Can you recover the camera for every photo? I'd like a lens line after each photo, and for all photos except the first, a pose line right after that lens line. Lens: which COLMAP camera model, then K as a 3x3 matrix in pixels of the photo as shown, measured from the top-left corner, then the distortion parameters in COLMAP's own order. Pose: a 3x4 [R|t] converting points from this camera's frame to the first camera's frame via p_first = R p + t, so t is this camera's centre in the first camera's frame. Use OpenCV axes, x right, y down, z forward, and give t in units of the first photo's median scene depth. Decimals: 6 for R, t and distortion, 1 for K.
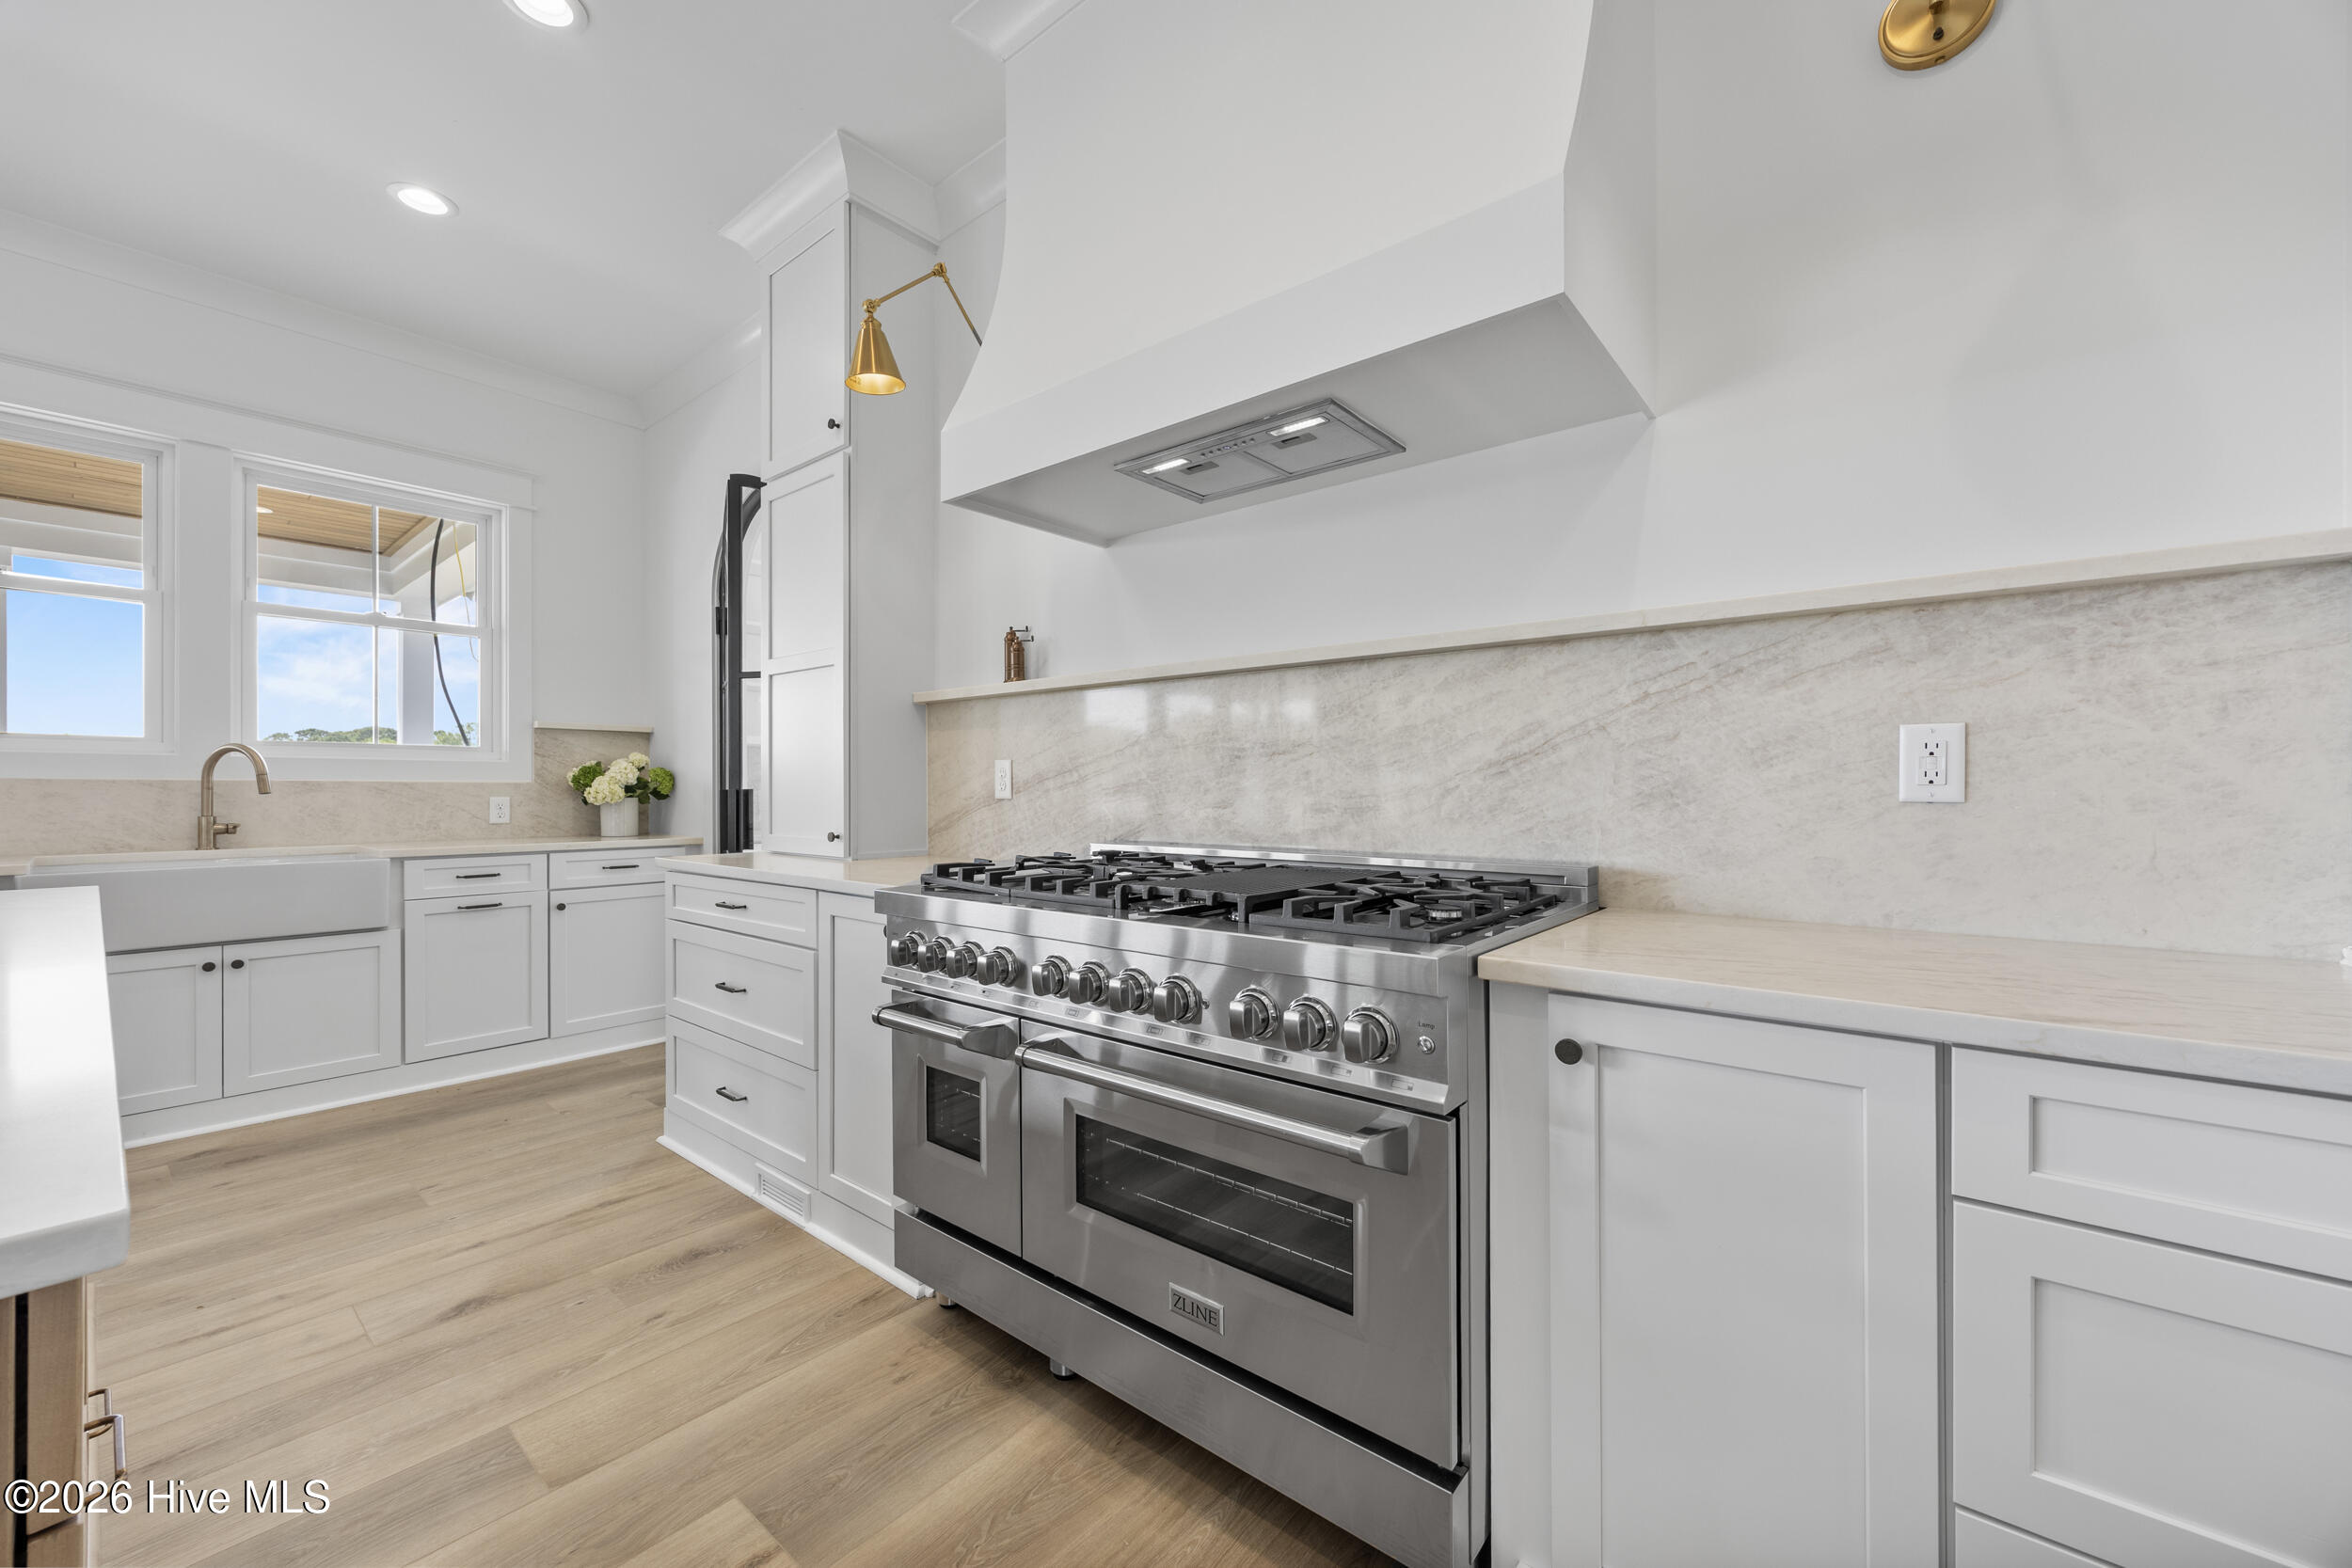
lens RADIAL K [[898.9, 0, 1183.8], [0, 898.9, 790.7], [0, 0, 1]] dist [0.001498, -0.000239]
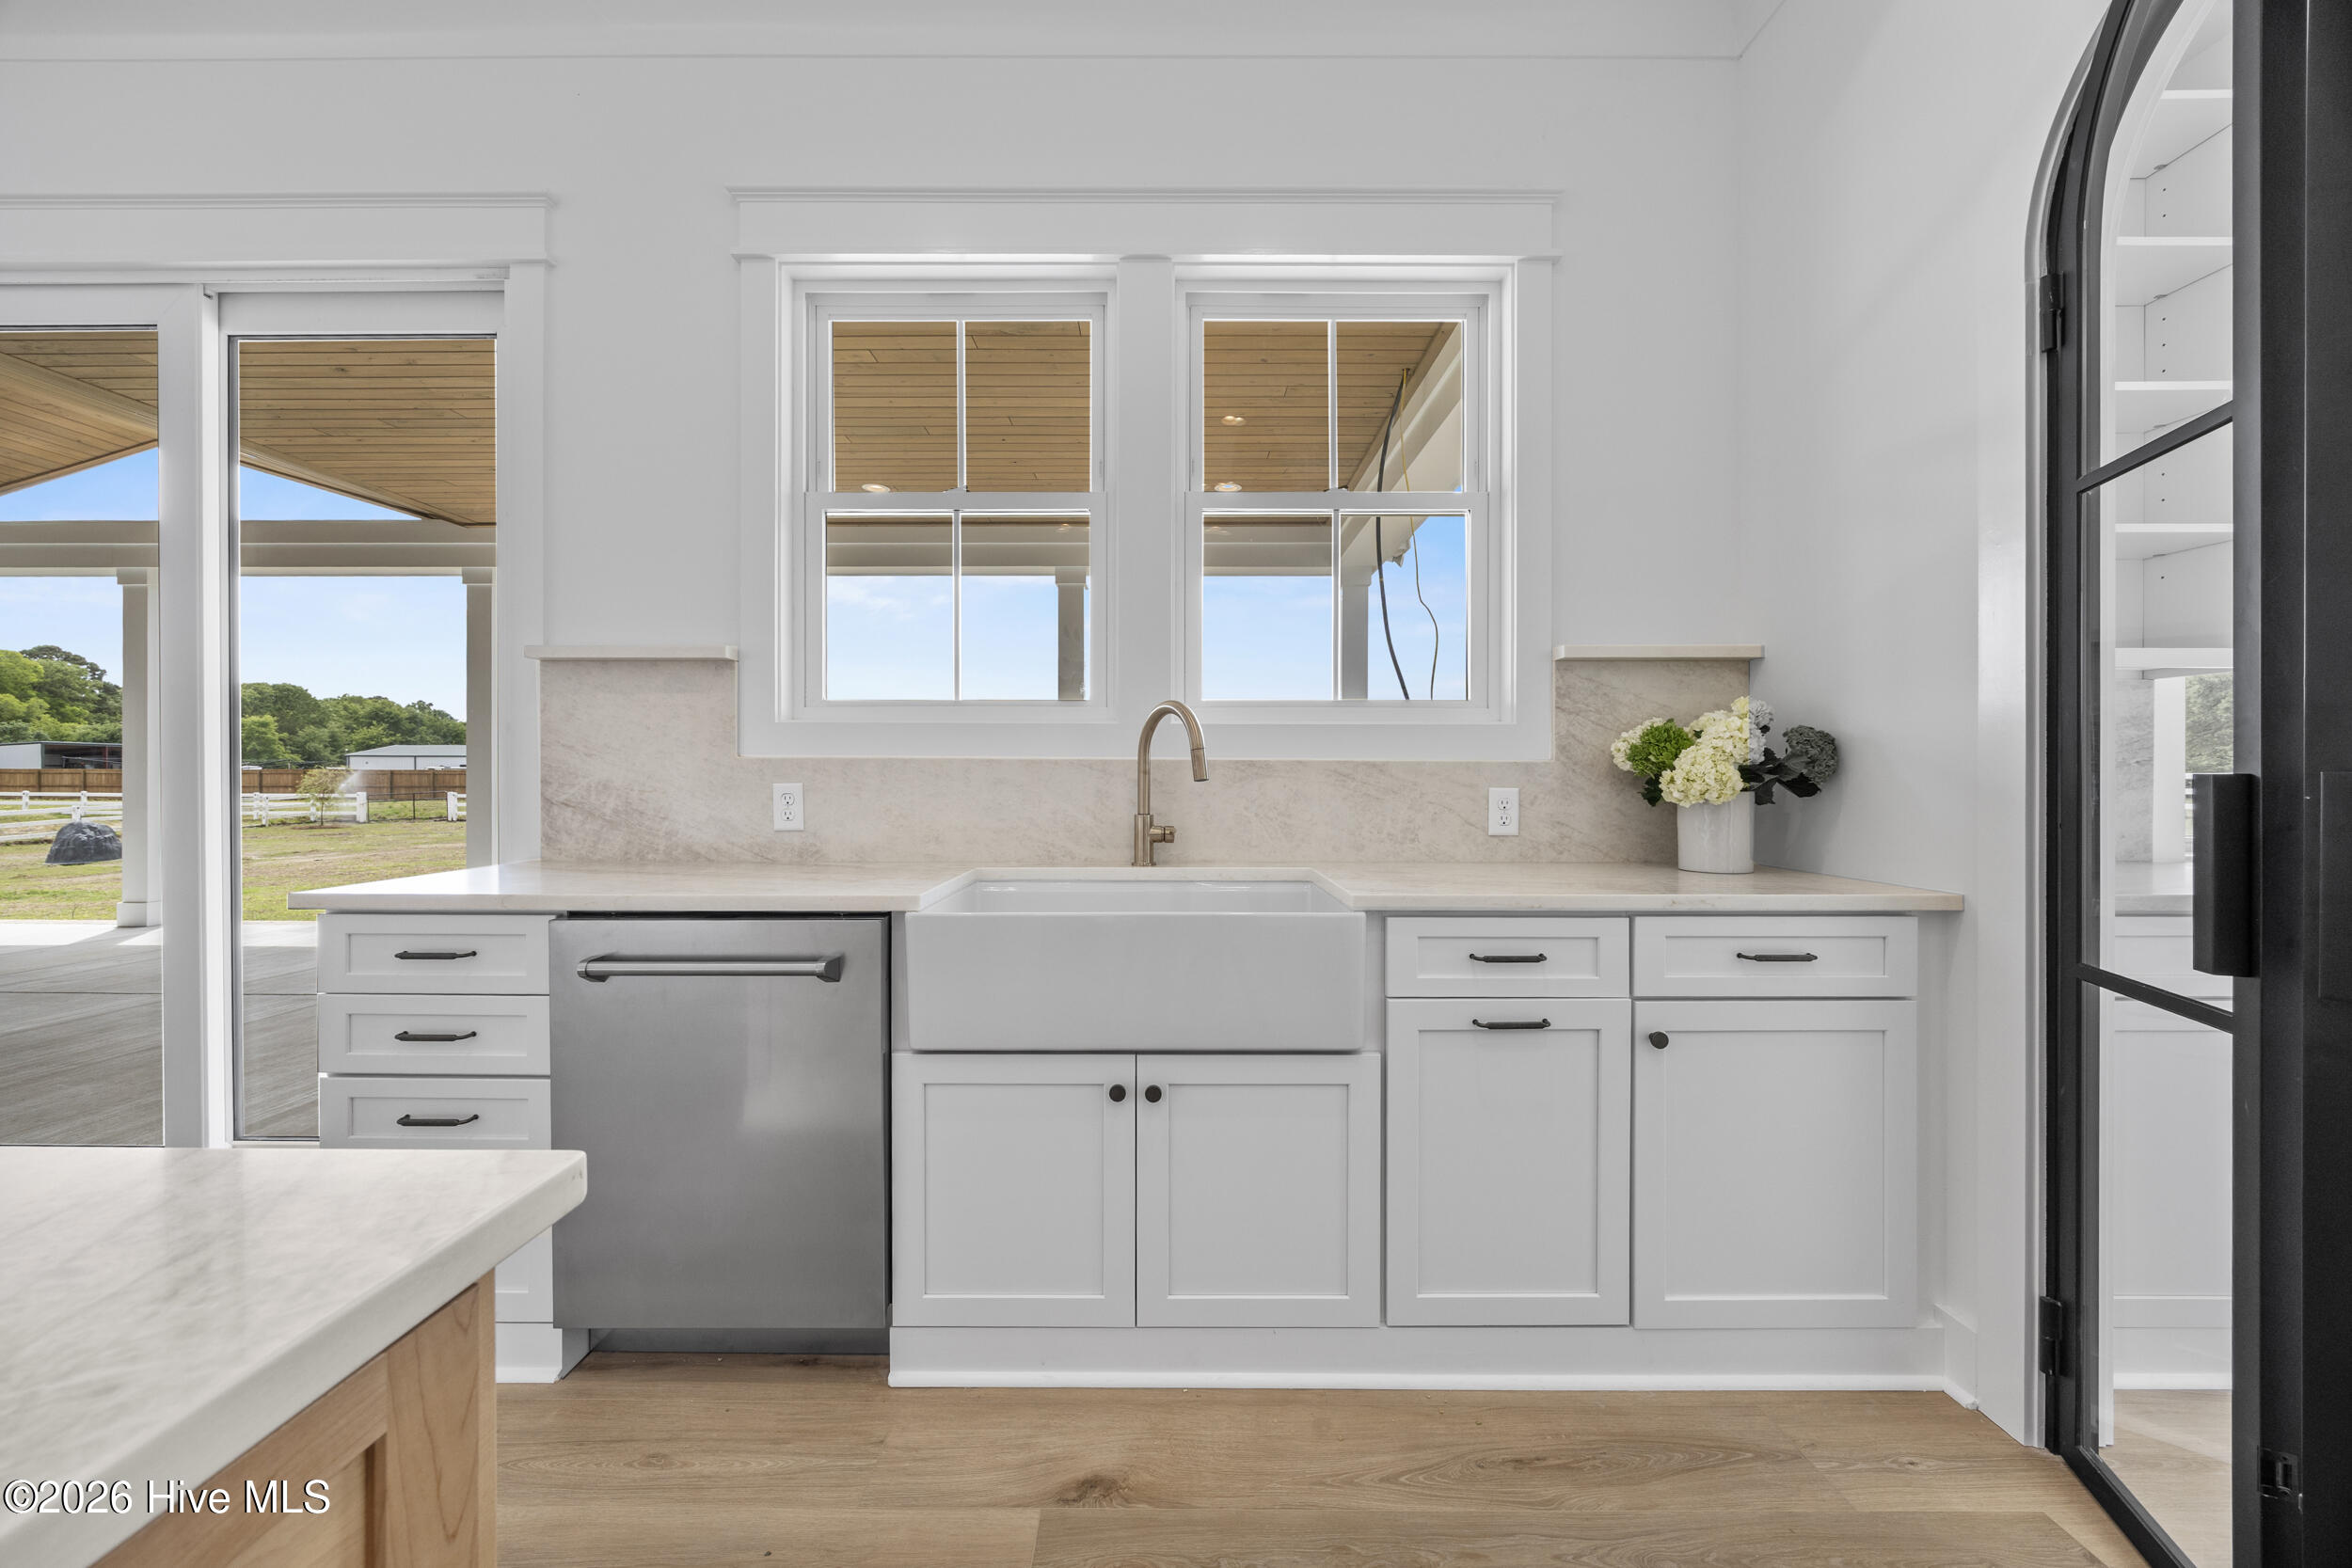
lens RADIAL K [[898.9, 0, 1183.8], [0, 898.9, 780.5], [0, 0, 1]] dist [0.001498, -0.000239]
pose [[0.641759, 0.004776, -0.766892, -0.559962], [-0.001478, 0.999986, 0.004990, 0.000017], [0.766905, -0.002069, 0.641757, 0.598132]]
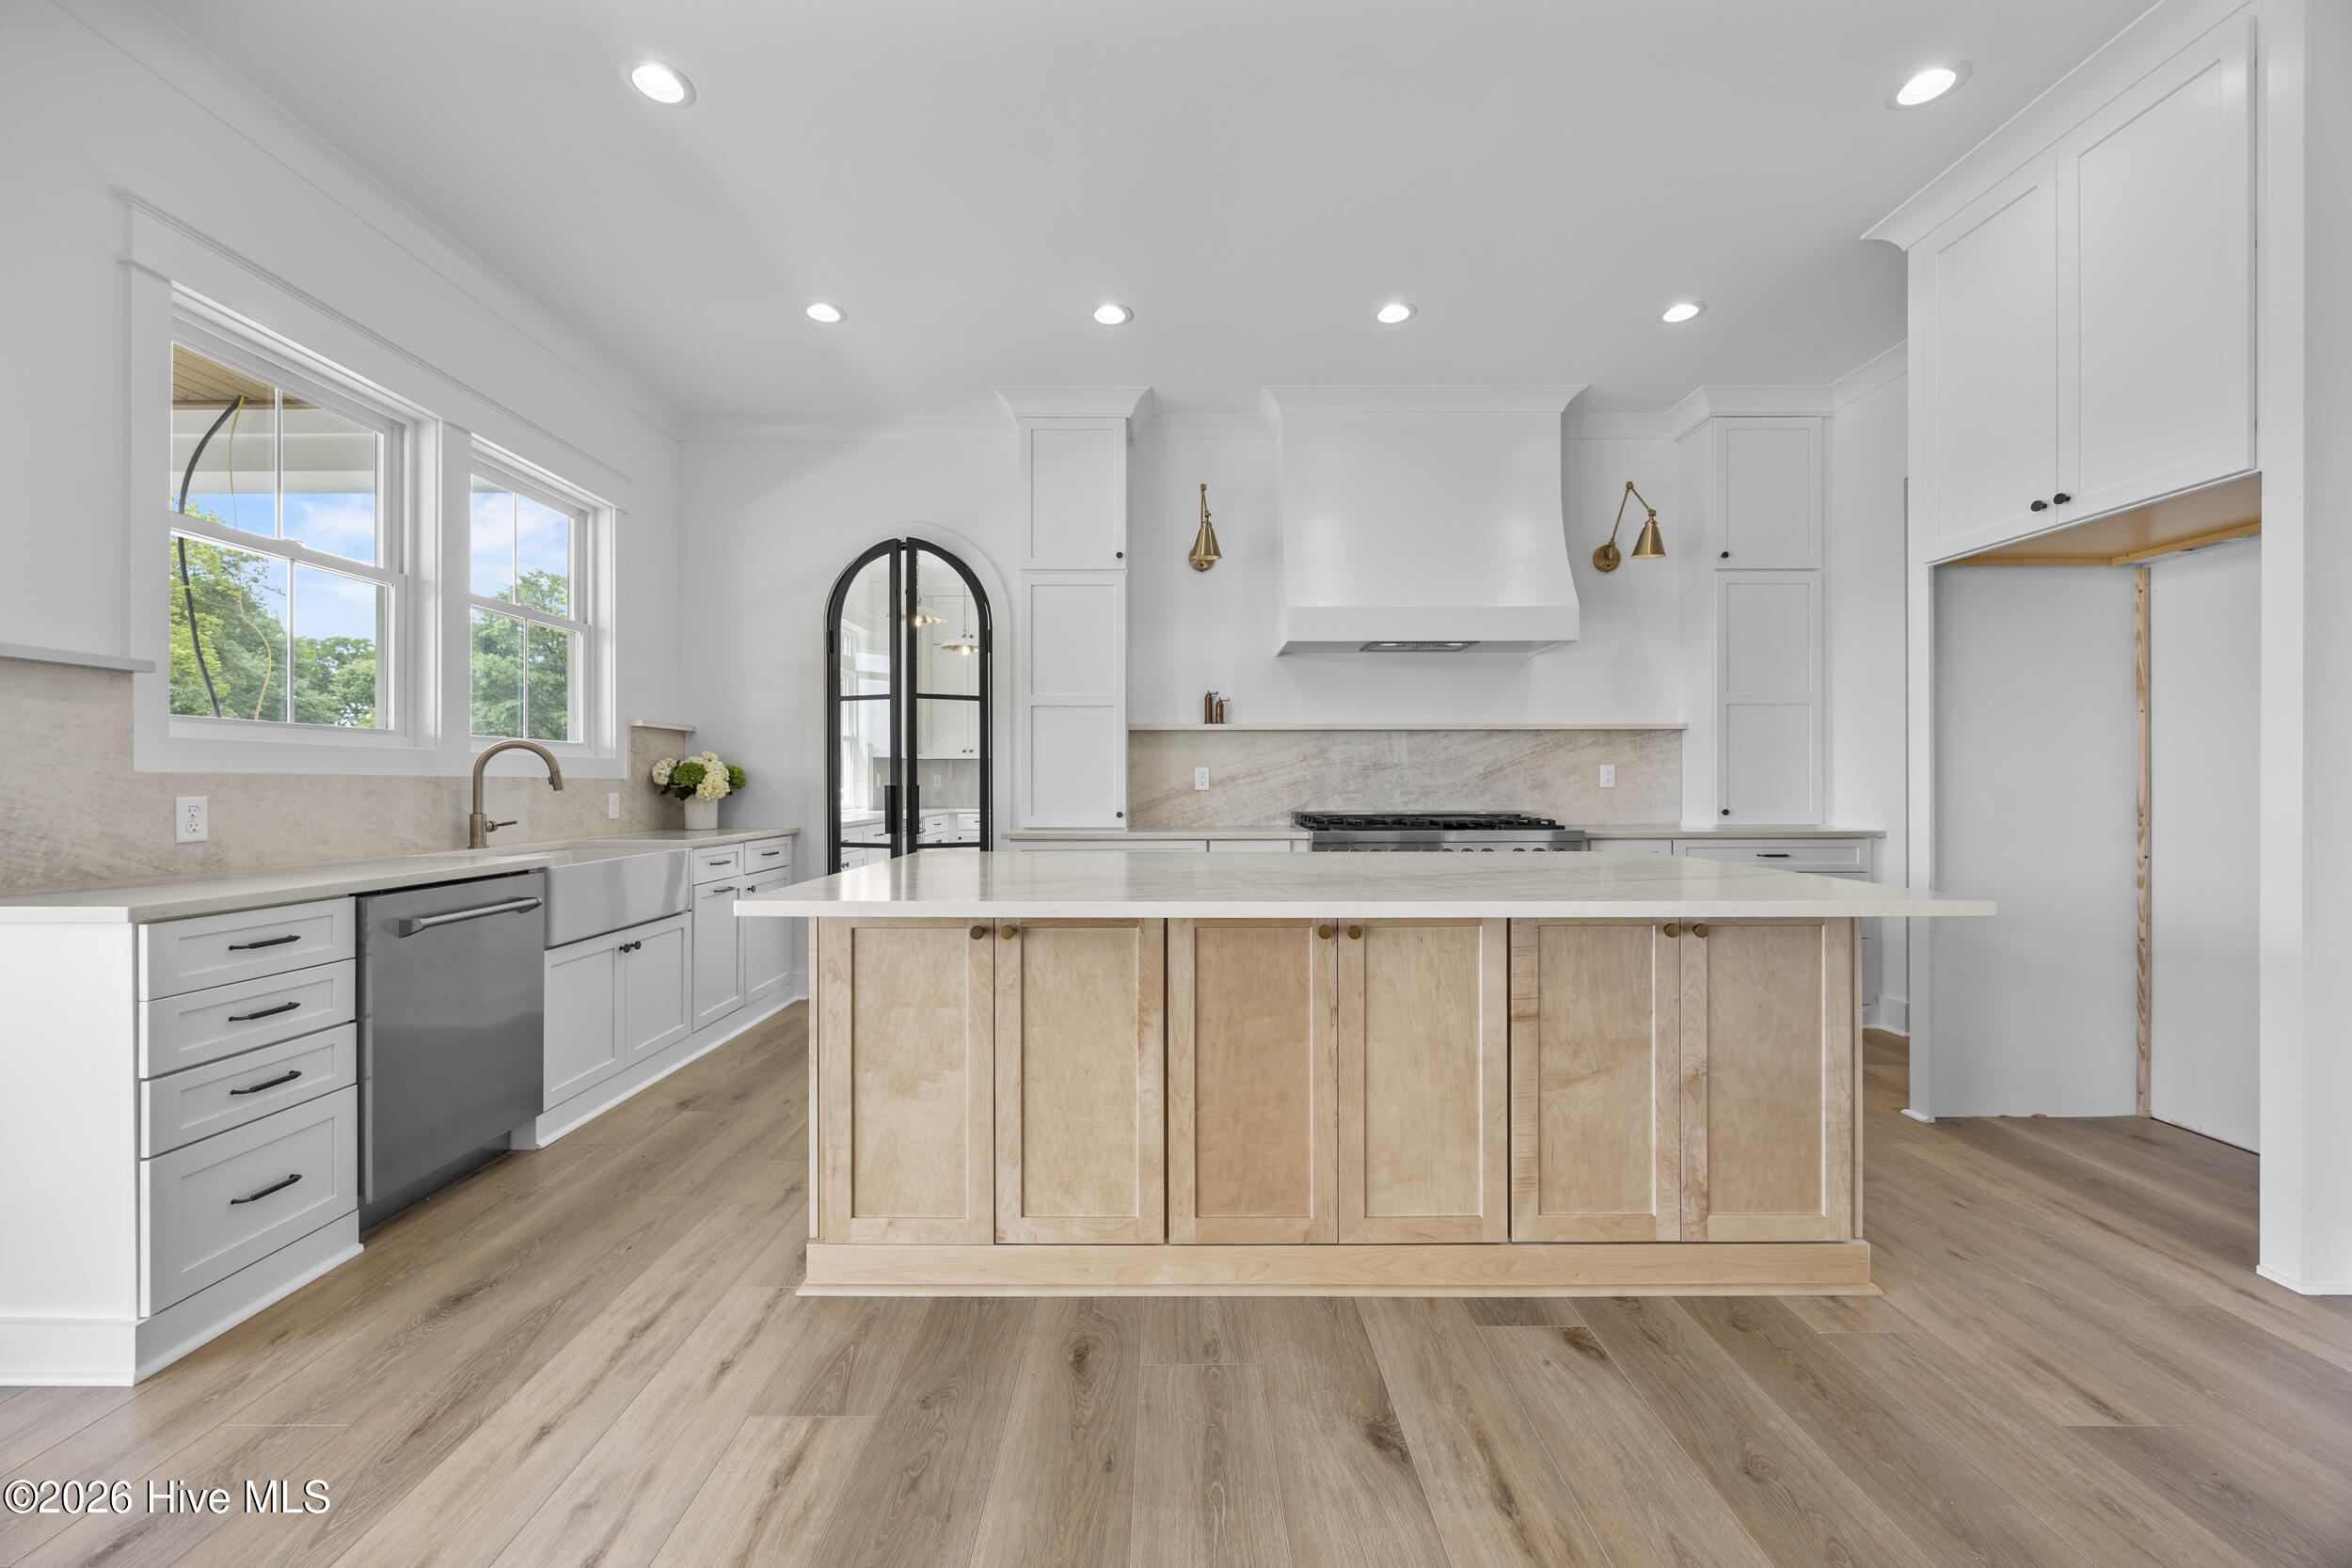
lens RADIAL K [[898.9, 0, 1171.3], [0, 898.9, 783.0], [0, 0, 1]] dist [0.001498, -0.000239]
pose [[0.761003, -0.000956, 0.648748, -1.141106], [0.002595, 0.999995, -0.001571, -0.001703], [-0.648743, 0.002879, 0.761002, -0.232512]]
